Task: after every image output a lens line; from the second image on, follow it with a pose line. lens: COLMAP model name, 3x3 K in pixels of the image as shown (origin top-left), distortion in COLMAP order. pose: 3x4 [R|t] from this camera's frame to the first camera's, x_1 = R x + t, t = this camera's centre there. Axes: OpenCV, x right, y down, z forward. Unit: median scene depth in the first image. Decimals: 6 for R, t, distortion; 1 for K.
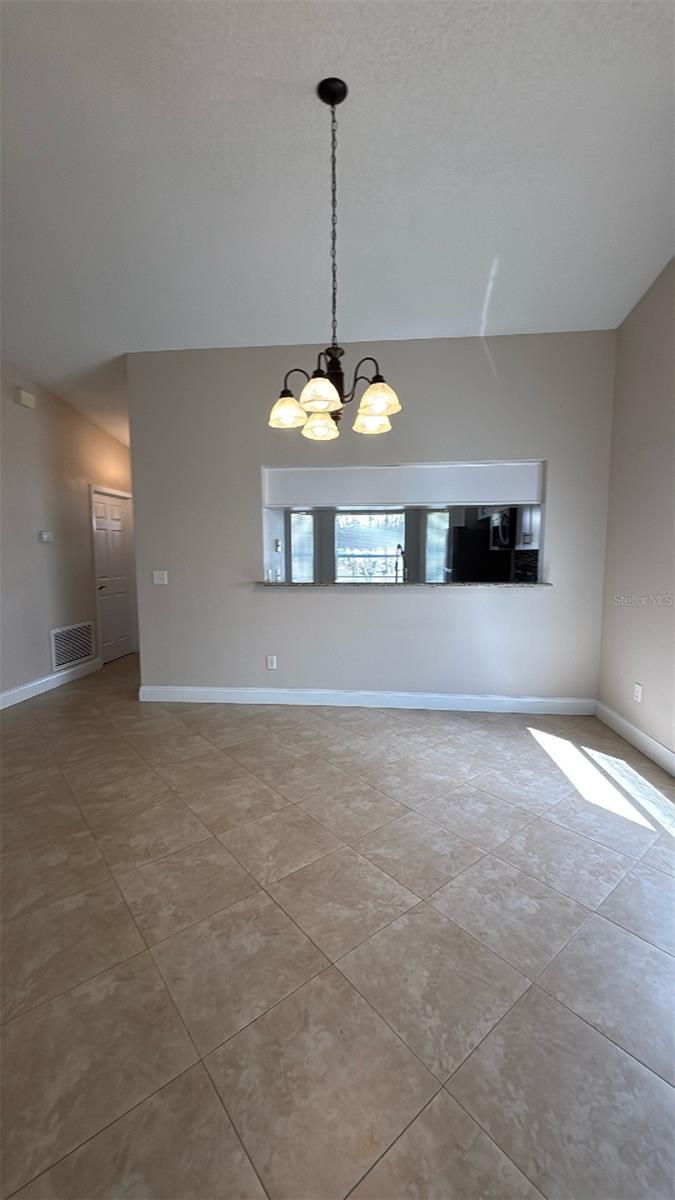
lens RADIAL K [[465.9, 0, 337.5], [0, 465.9, 600.0], [0, 0, 1]] dist [0.002141, 0.000348]
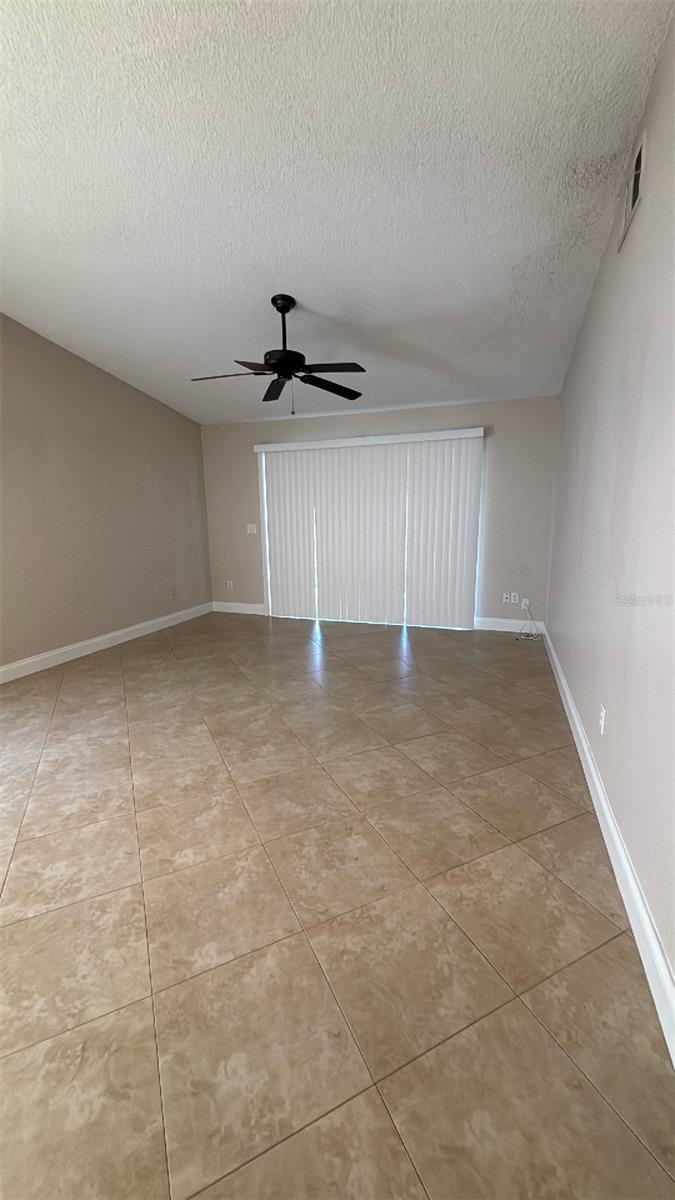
lens RADIAL K [[465.9, 0, 337.5], [0, 465.9, 600.0], [0, 0, 1]] dist [0.002141, 0.000348]
pose [[-0.972877, -0.031635, 0.229149, -1.141538], [0.032035, 0.962635, 0.268902, -0.154001], [-0.229093, 0.268949, -0.935512, 1.845812]]
